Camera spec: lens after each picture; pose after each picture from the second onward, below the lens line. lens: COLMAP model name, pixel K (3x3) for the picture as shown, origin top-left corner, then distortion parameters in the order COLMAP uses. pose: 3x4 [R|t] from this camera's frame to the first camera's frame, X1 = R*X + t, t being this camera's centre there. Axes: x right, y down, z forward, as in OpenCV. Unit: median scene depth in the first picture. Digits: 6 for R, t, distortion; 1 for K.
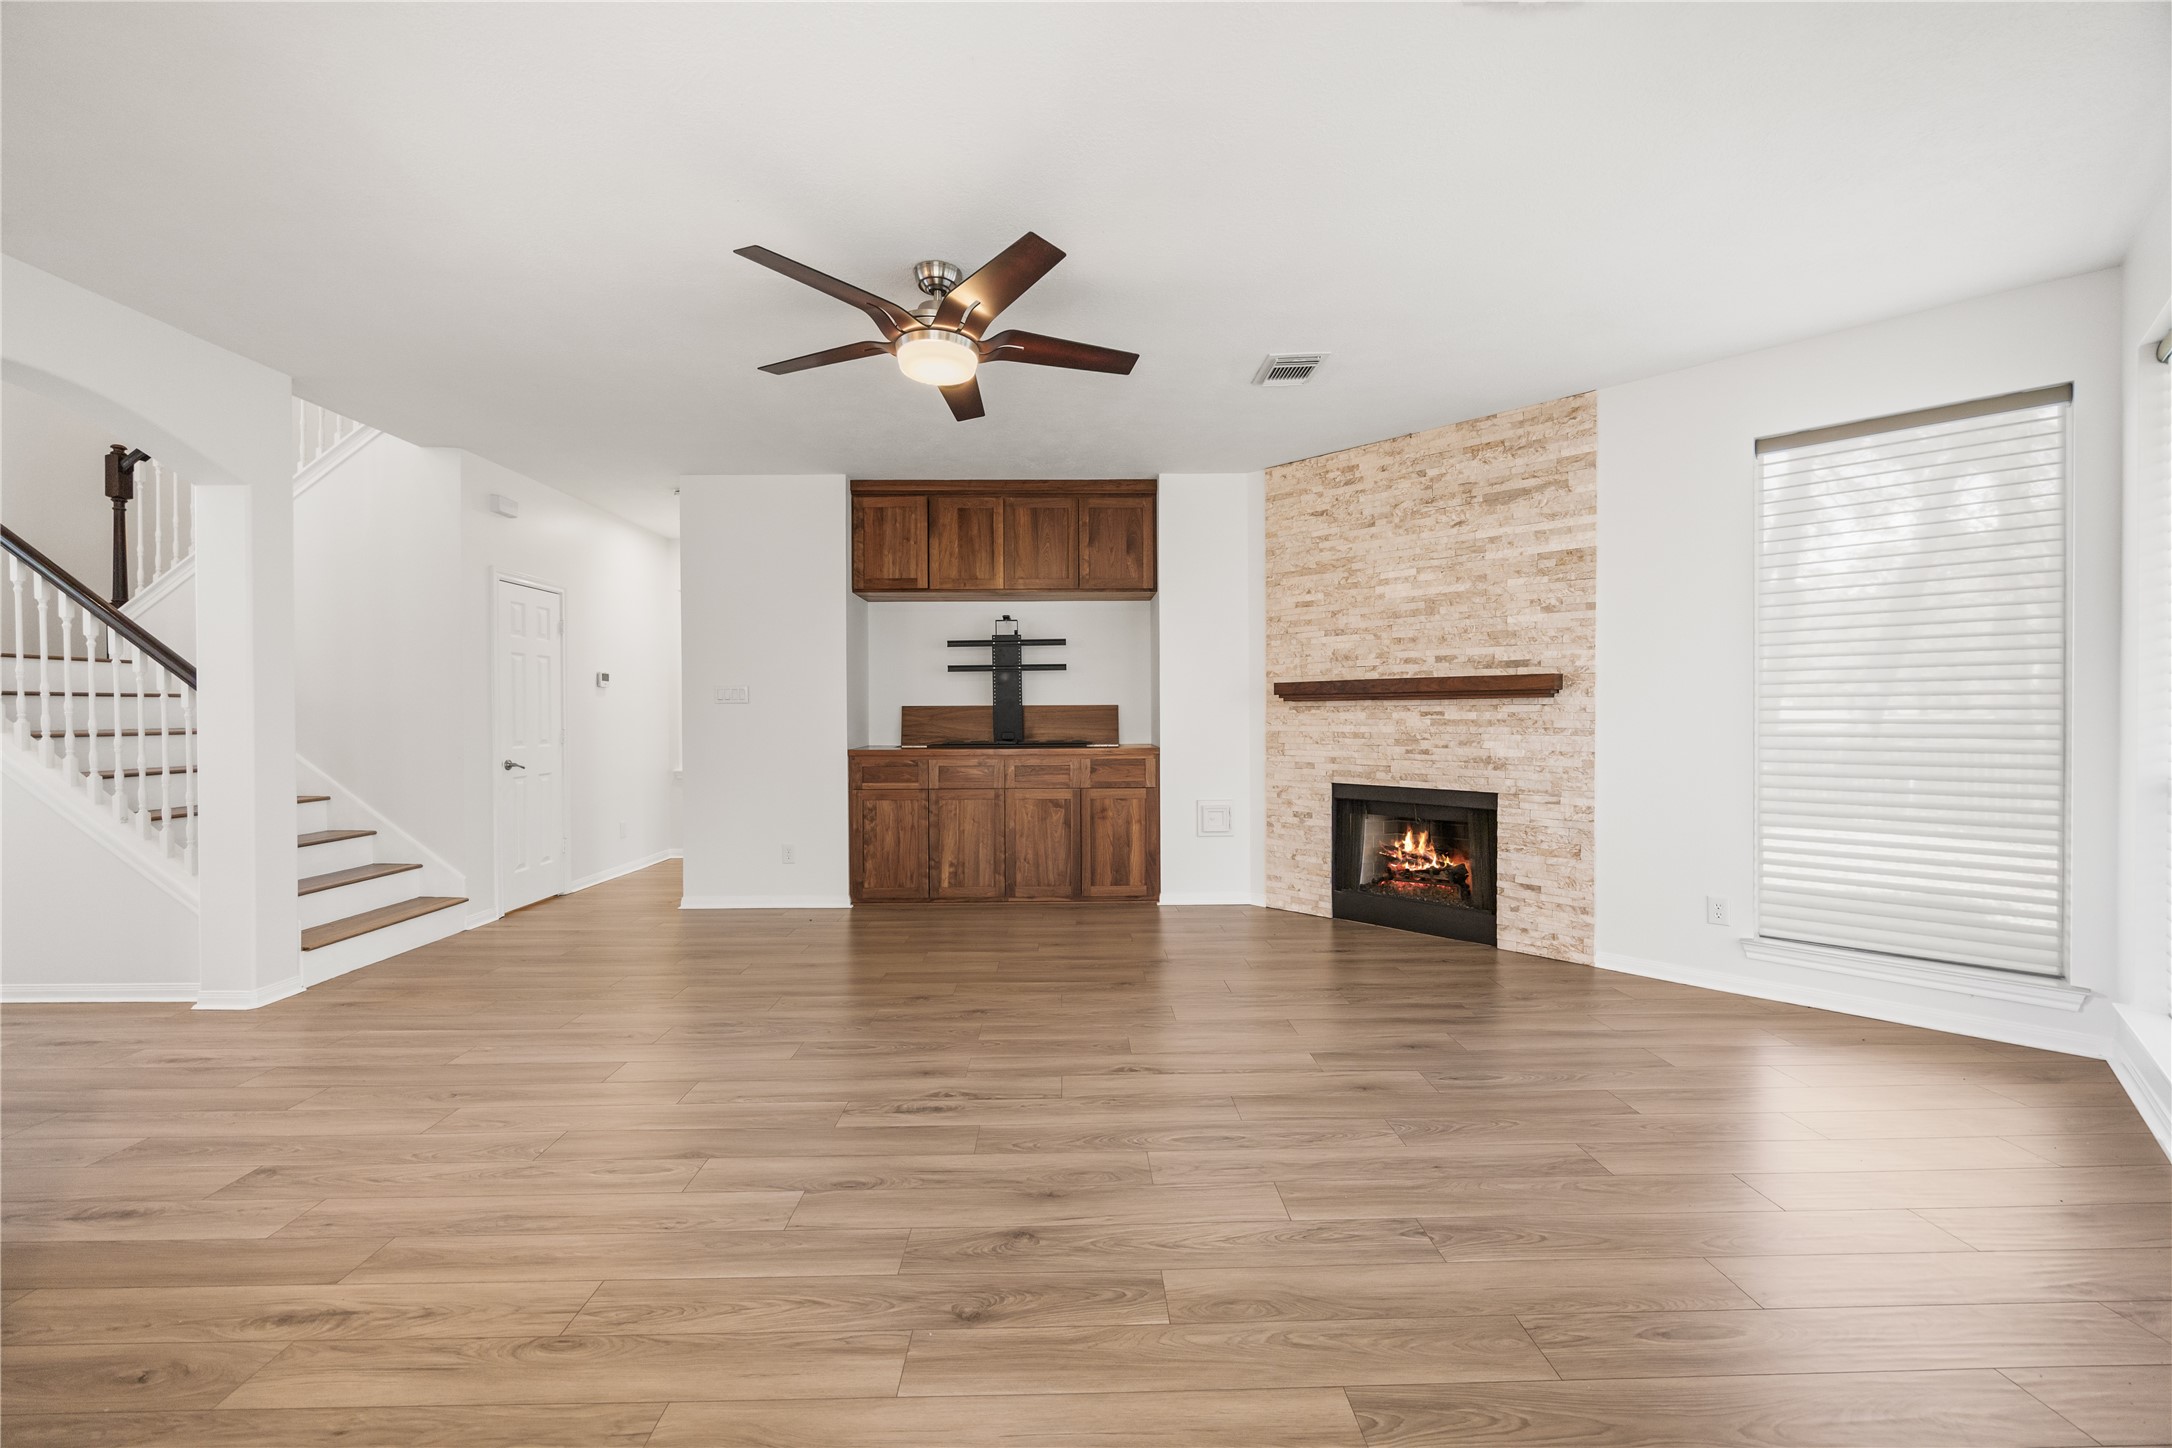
lens RADIAL K [[827.1, 0, 1096.2], [0, 827.1, 720.9], [0, 0, 1]] dist [-0.001138, -0.000143]
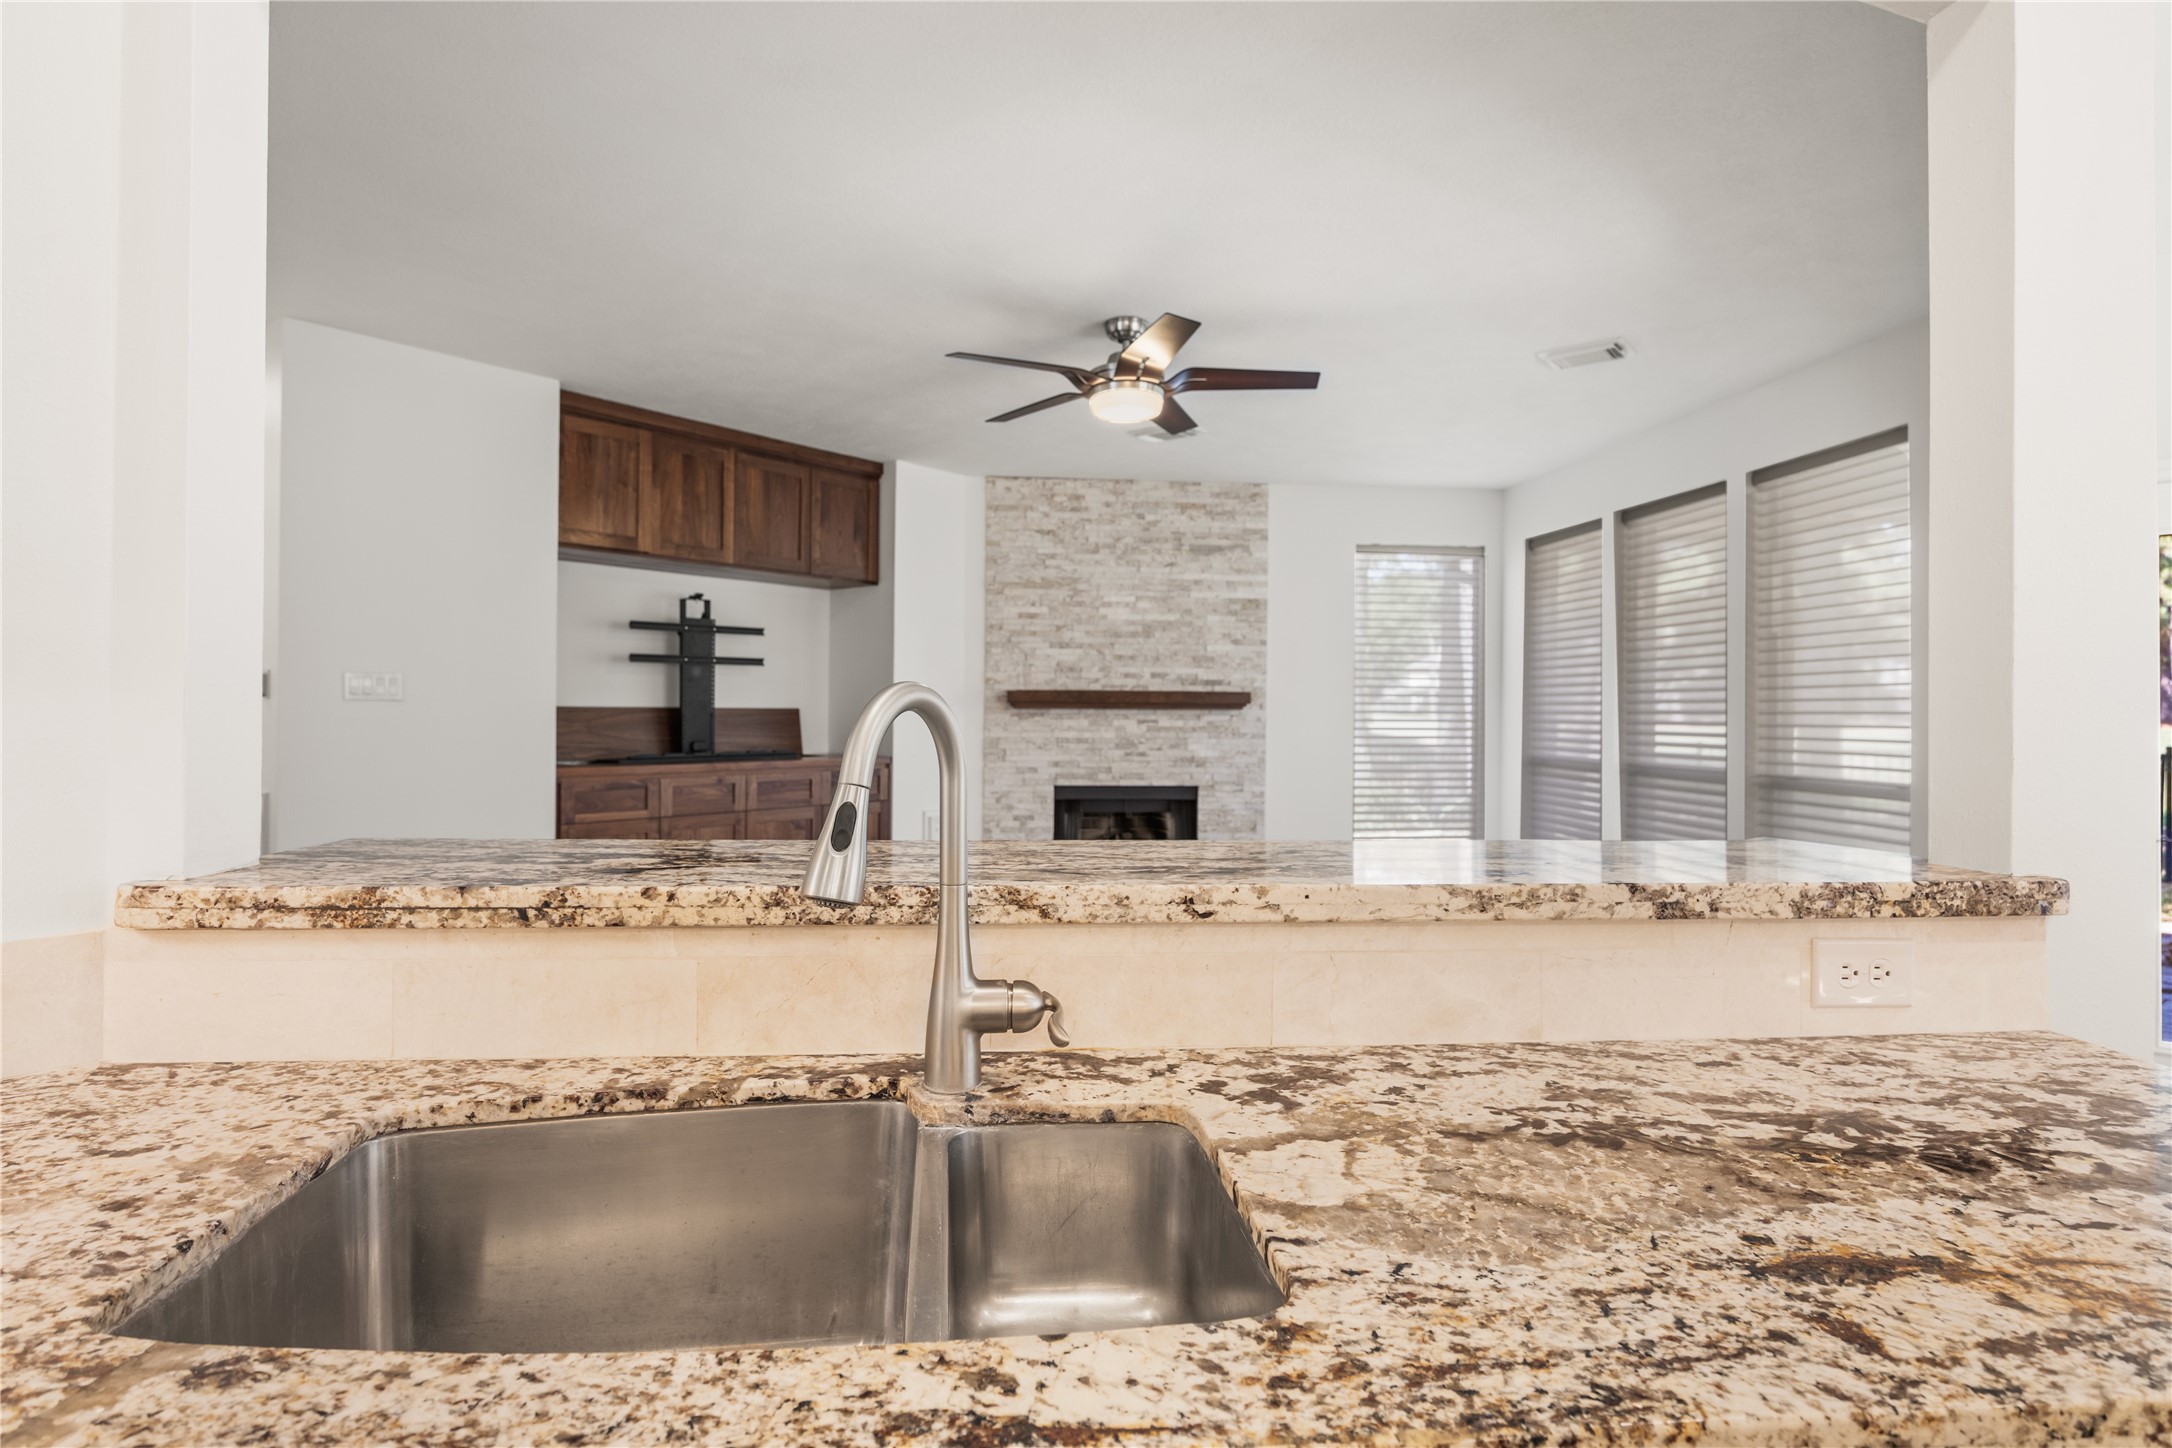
lens RADIAL K [[1059.0, 0, 1094.1], [0, 1059.0, 708.0], [0, 0, 1]] dist [-0.001141, 0.000020]
pose [[0.658240, 0.012547, 0.752704, -0.746790], [-0.002884, 0.999896, -0.014145, -0.006264], [-0.752803, 0.007140, 0.658207, 0.062471]]
